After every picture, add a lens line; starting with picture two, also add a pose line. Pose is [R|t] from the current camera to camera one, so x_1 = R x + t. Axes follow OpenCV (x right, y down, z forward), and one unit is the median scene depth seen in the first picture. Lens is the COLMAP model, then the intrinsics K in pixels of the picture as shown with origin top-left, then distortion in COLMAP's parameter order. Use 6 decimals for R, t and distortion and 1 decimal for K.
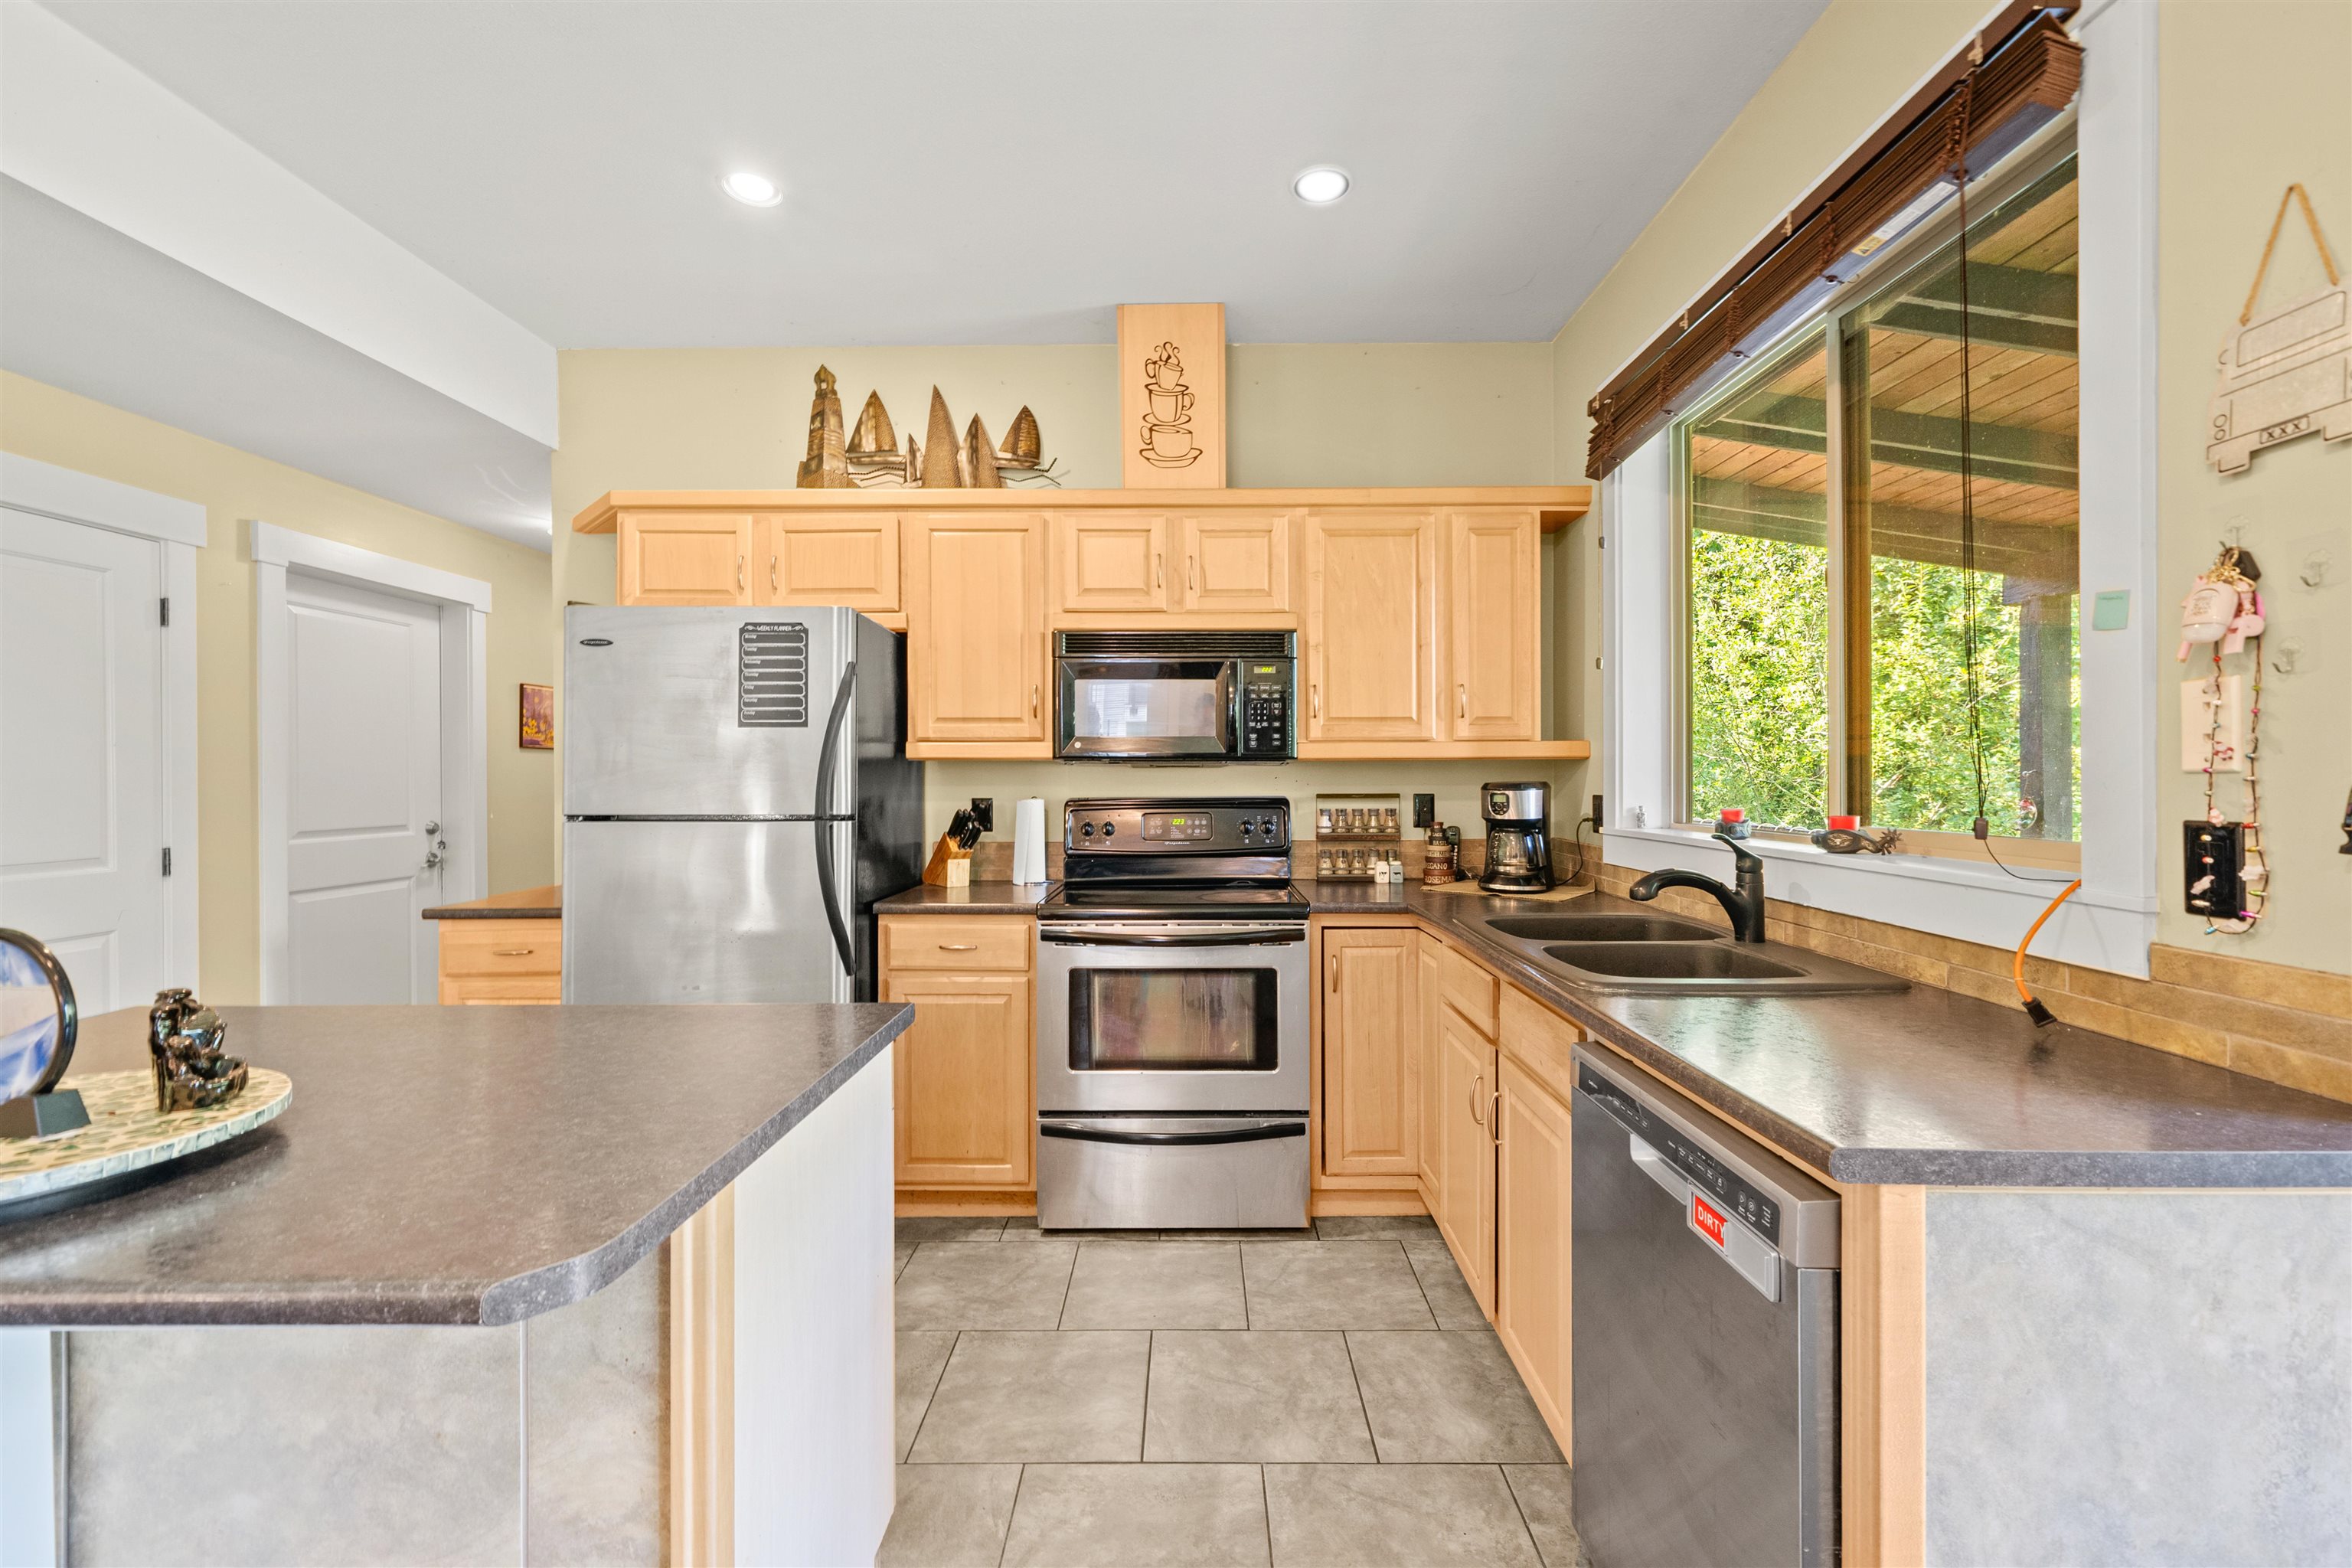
lens RADIAL K [[983.1, 0, 1188.6], [0, 983.1, 780.7], [0, 0, 1]] dist [-0.000028, 0.000017]
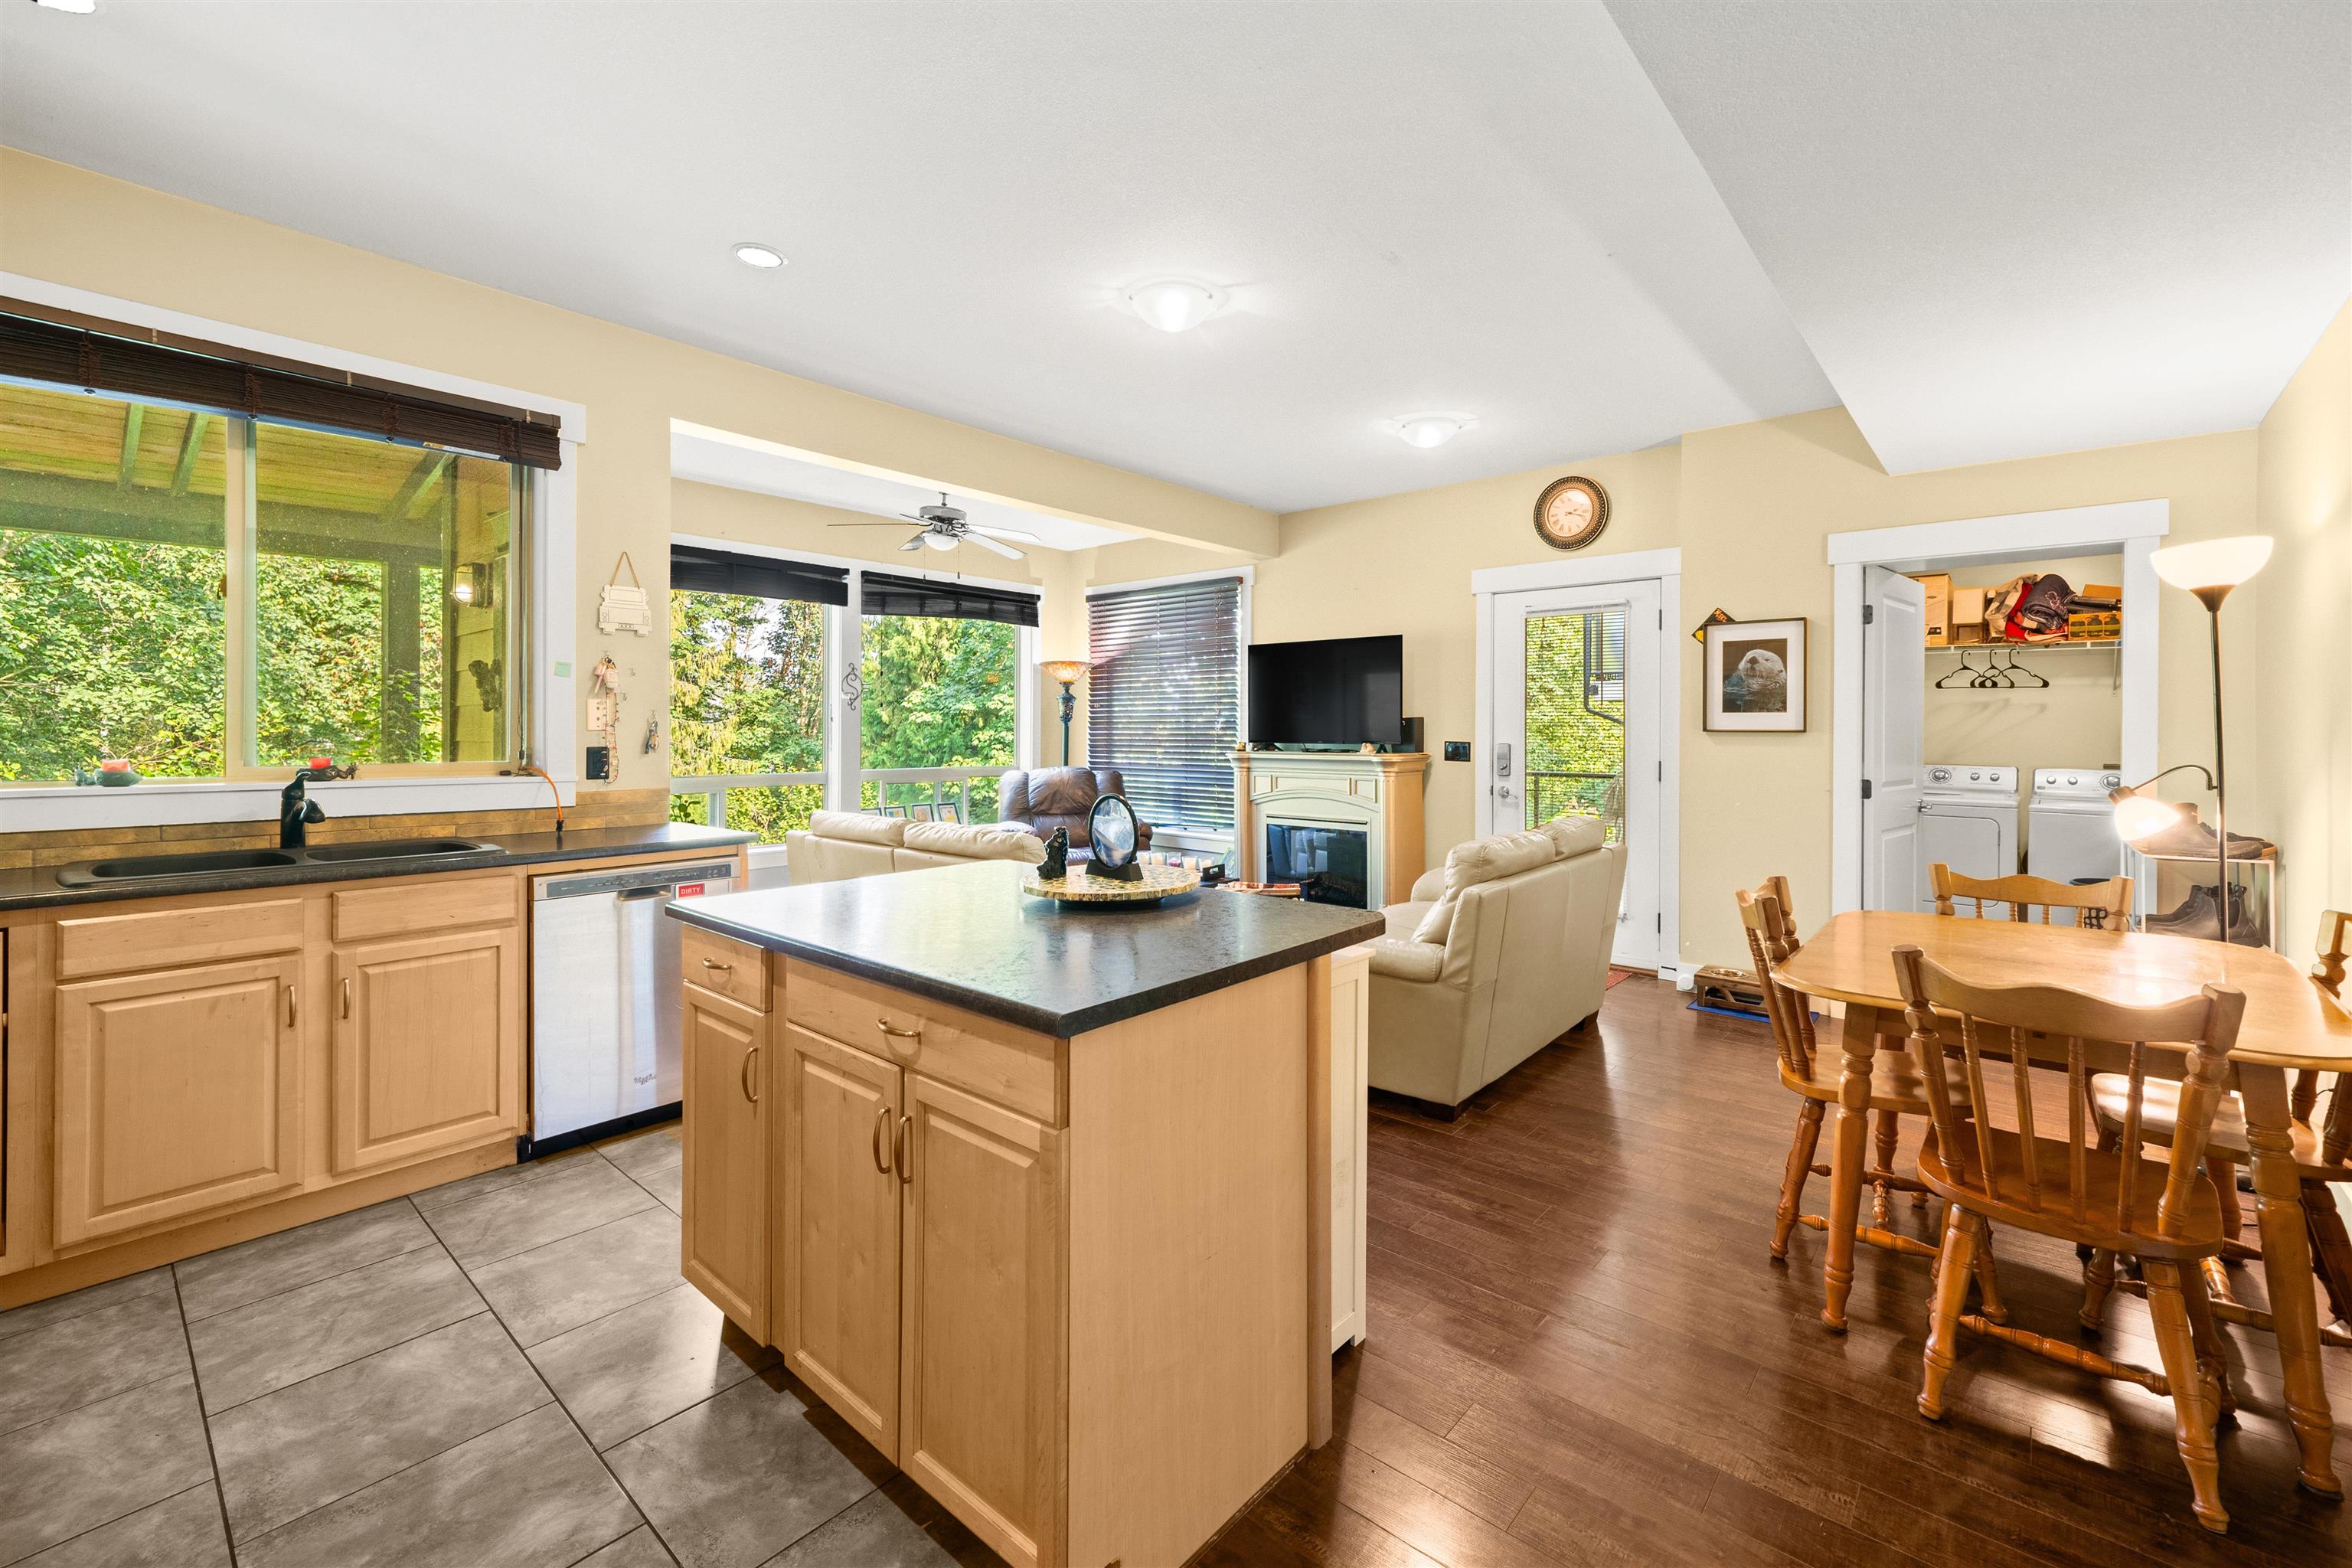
lens RADIAL K [[969.0, 0, 1185.4], [0, 969.0, 730.7], [0, 0, 1]] dist [0.007645, 0.000132]
pose [[-0.755939, -0.000016, 0.654642, -0.899711], [0.001907, 0.999996, 0.002226, -0.004304], [-0.654639, 0.002931, -0.755936, 0.829238]]
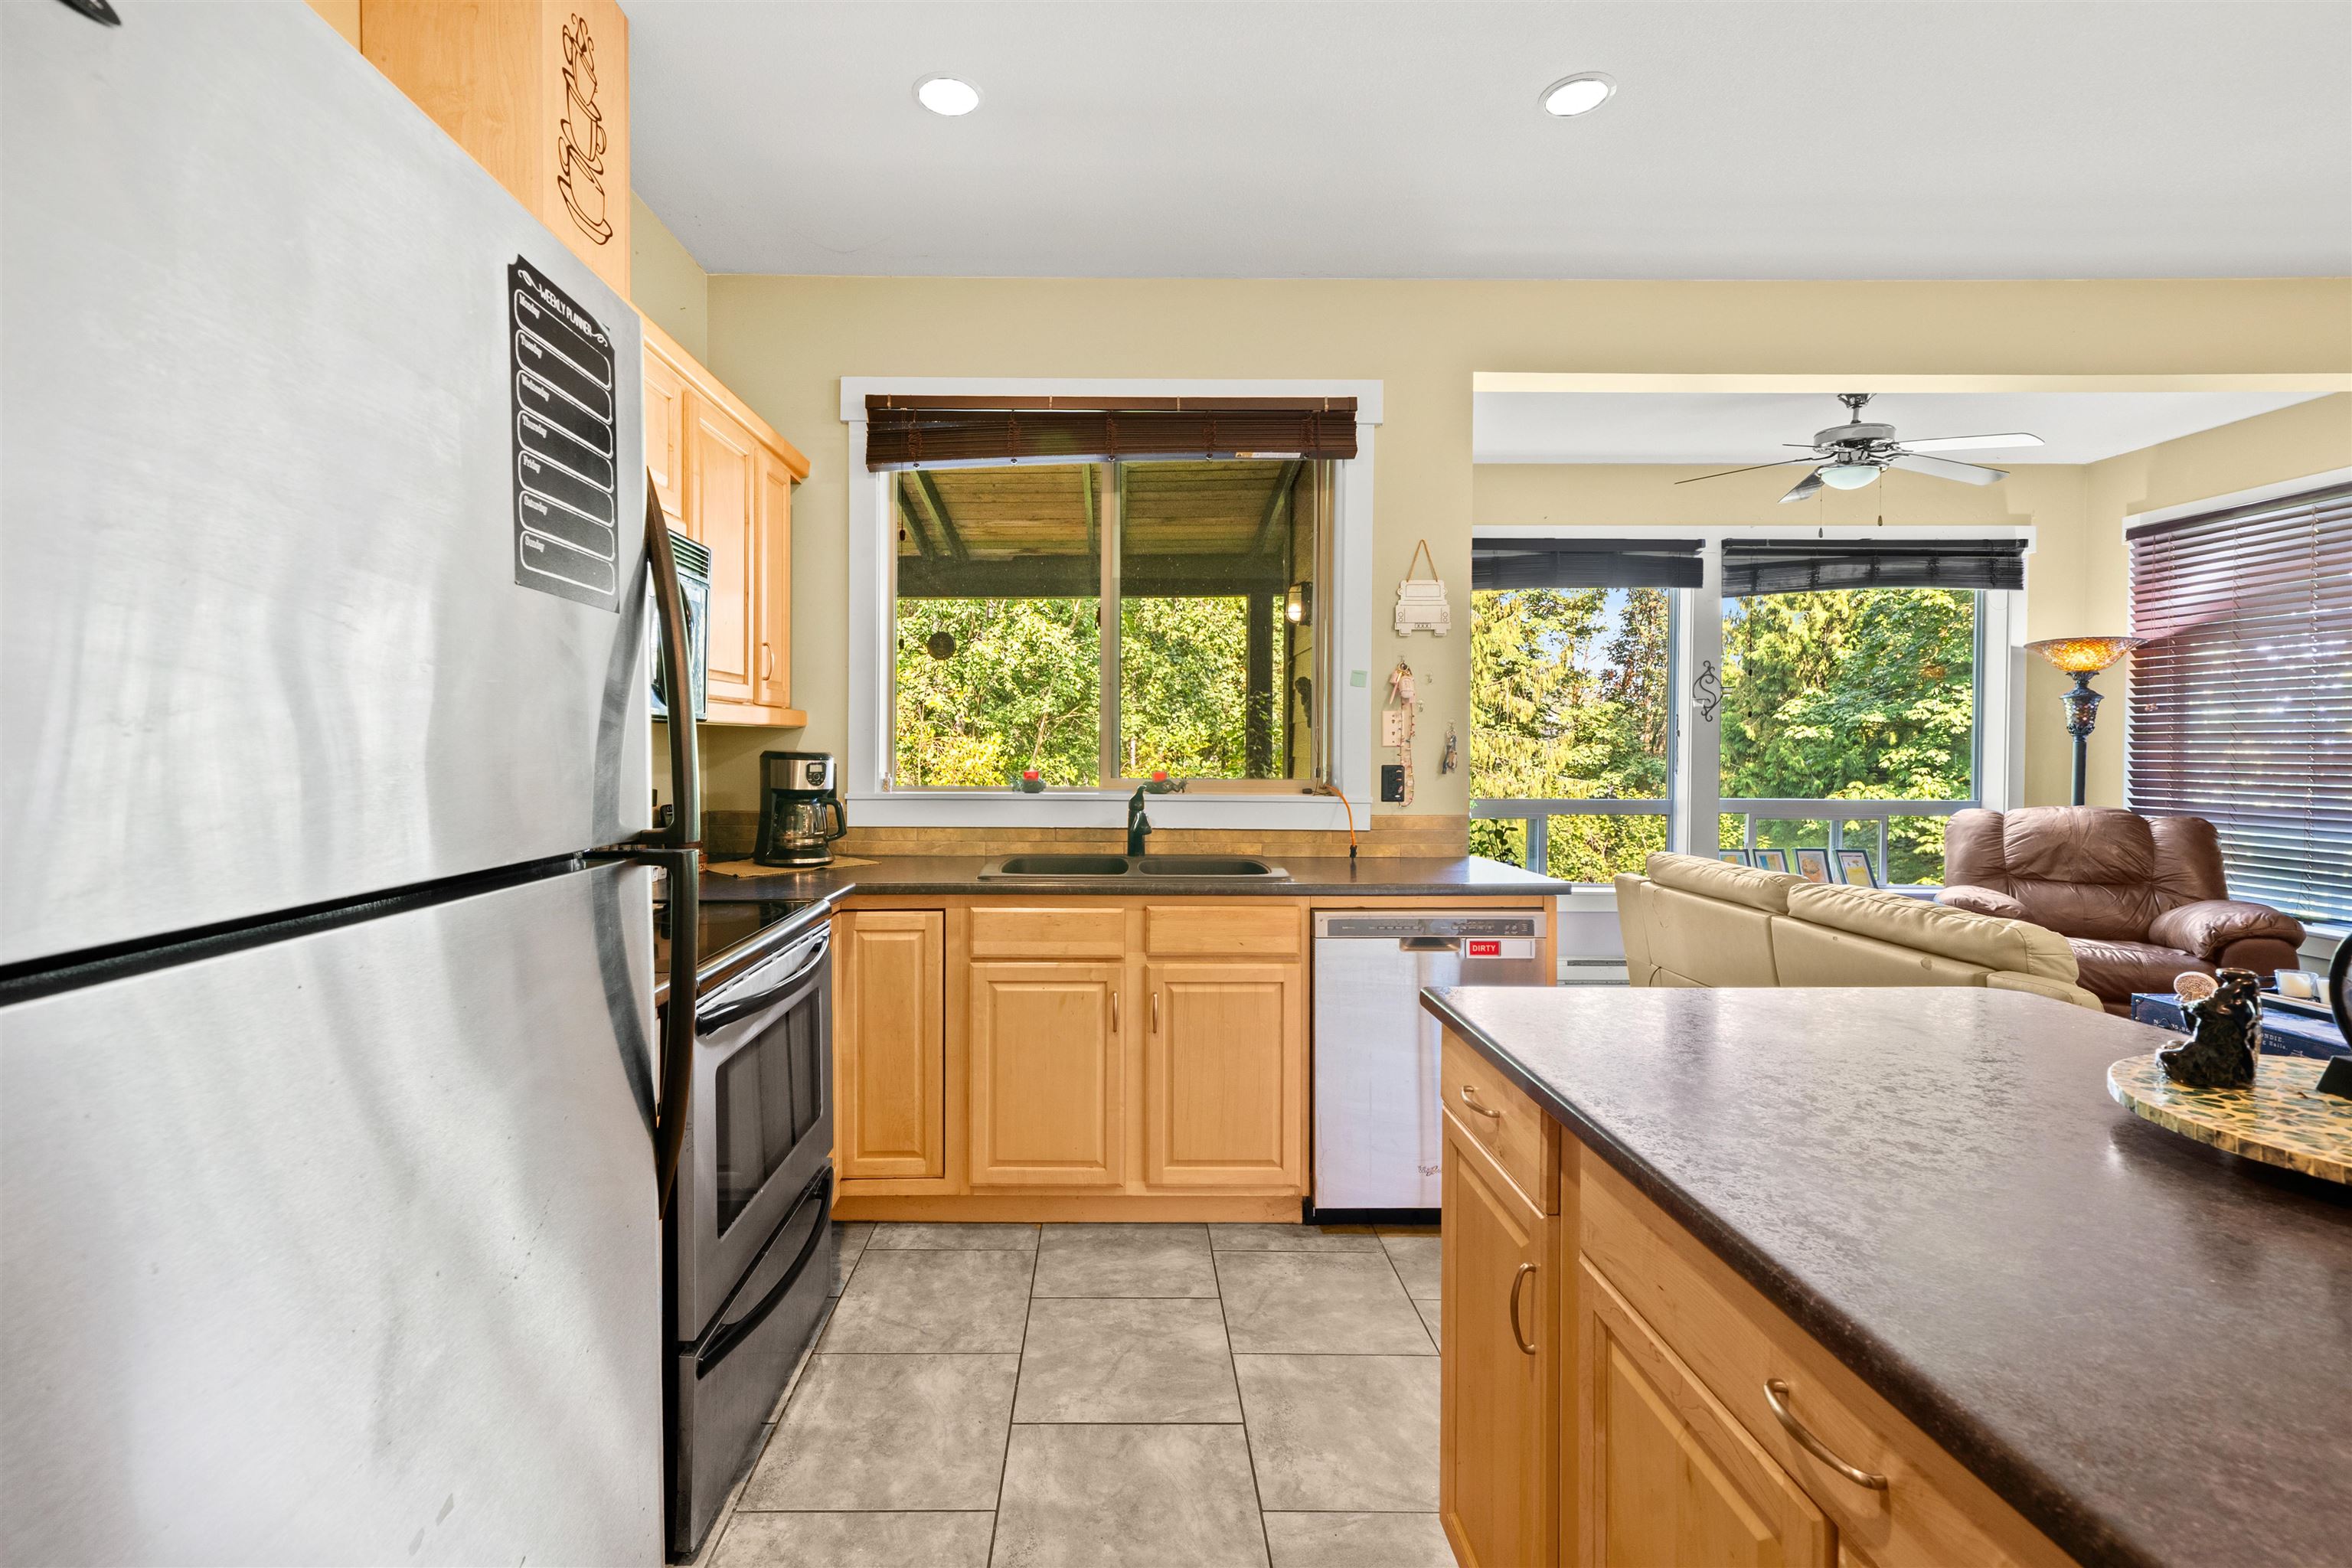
lens RADIAL K [[1019.9, 0, 1123.6], [0, 1019.9, 756.7], [0, 0, 1]] dist [0.010942, -0.000073]
pose [[-0.008137, -0.009583, 0.999921, -0.679043], [-0.000218, 0.999954, 0.009582, -0.002921], [-0.999967, -0.000140, -0.008138, 0.701311]]
